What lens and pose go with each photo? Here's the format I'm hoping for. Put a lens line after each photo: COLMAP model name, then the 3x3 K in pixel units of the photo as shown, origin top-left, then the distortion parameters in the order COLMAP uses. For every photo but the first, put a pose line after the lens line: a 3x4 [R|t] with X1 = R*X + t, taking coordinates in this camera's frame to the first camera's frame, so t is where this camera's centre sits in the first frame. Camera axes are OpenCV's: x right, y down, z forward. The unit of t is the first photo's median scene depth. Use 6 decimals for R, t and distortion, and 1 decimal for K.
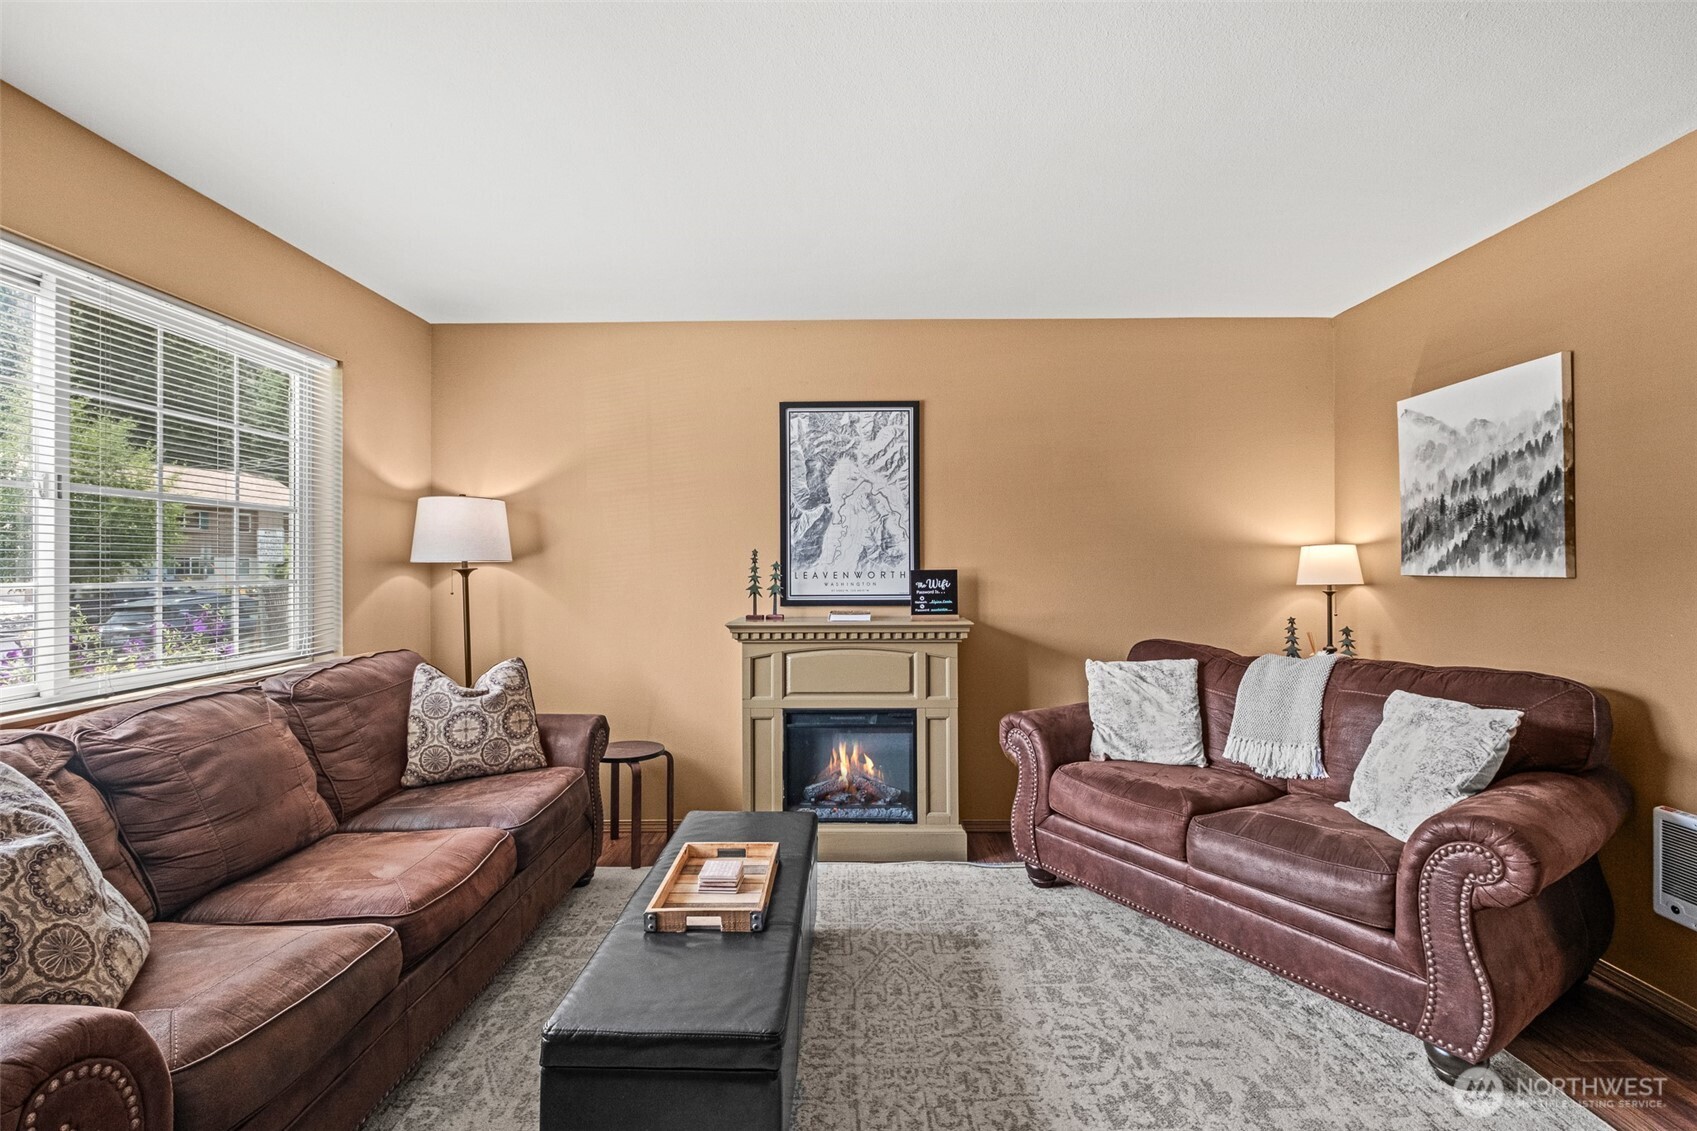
lens RADIAL K [[751.6, 0, 848.3], [0, 751.6, 560.6], [0, 0, 1]] dist [-0.003263, -0.000378]
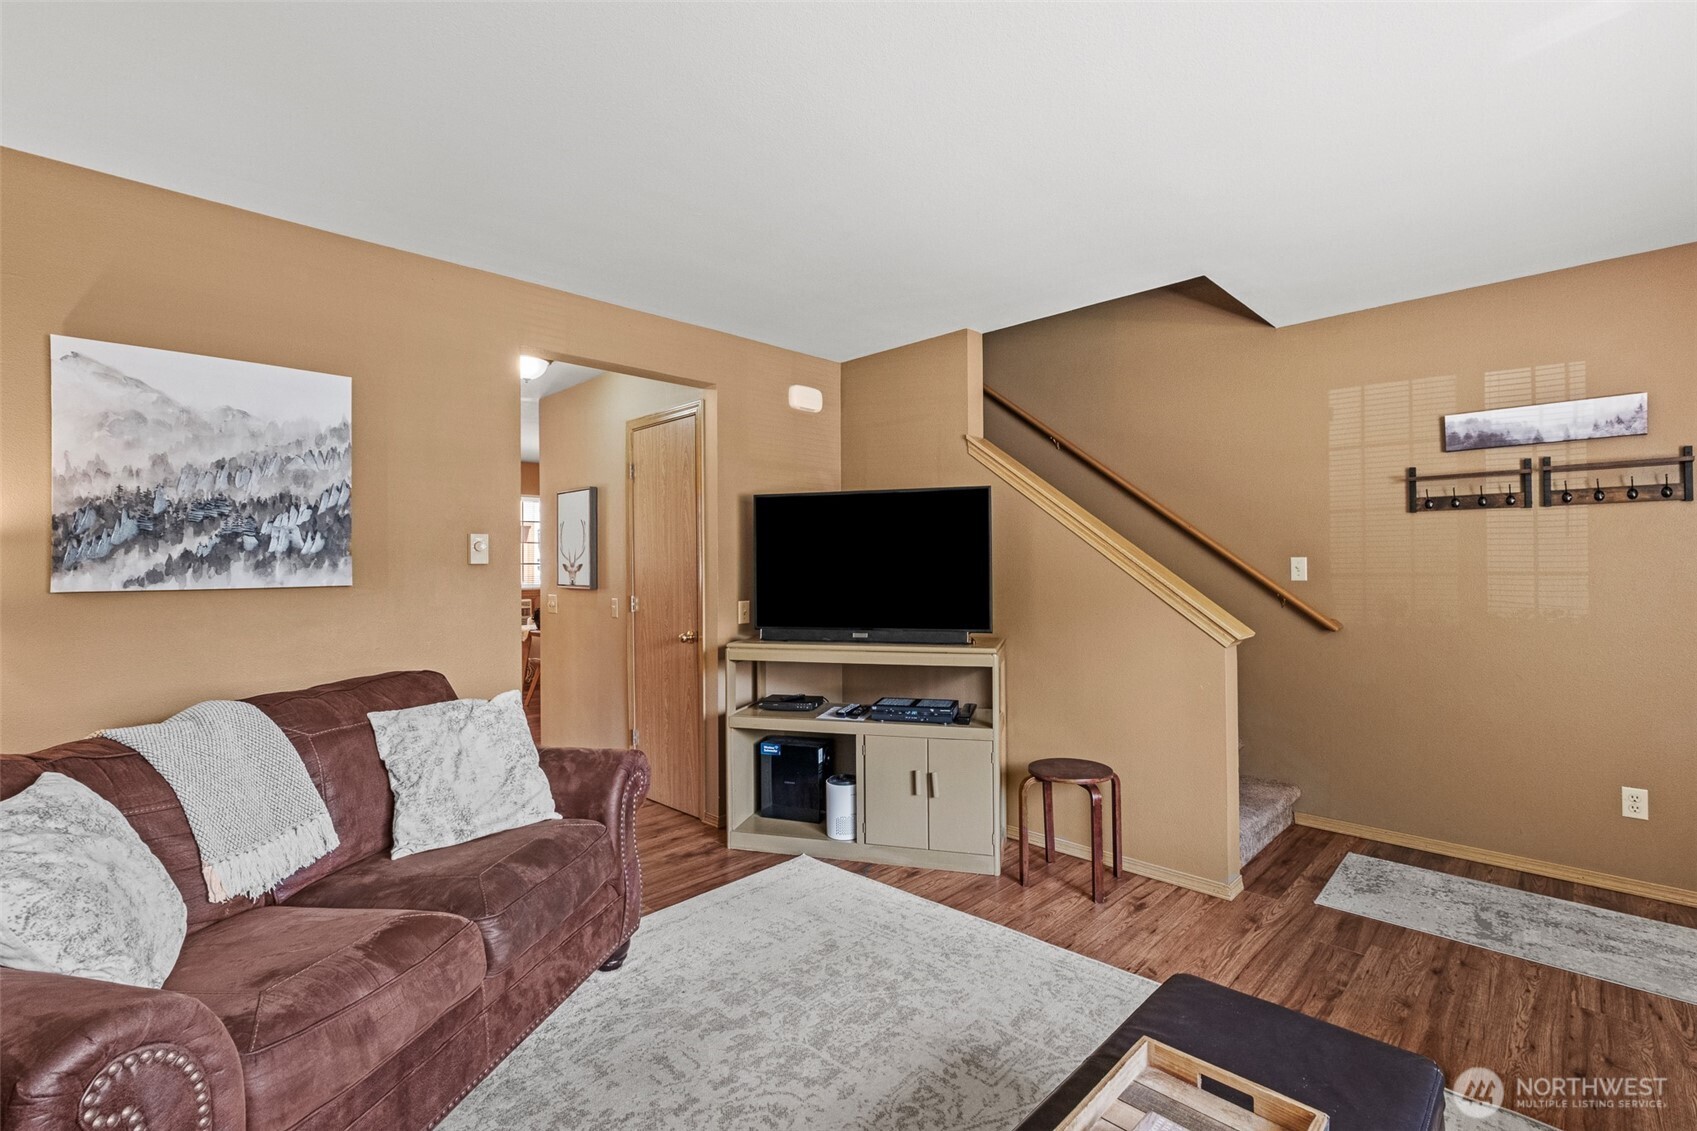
lens RADIAL K [[751.6, 0, 848.3], [0, 751.6, 560.6], [0, 0, 1]] dist [-0.003263, -0.000378]
pose [[-0.716187, 0.016315, 0.697718, -0.271071], [0.006292, 0.999837, -0.016921, 0.007793], [-0.697880, -0.007729, -0.716173, 1.093235]]
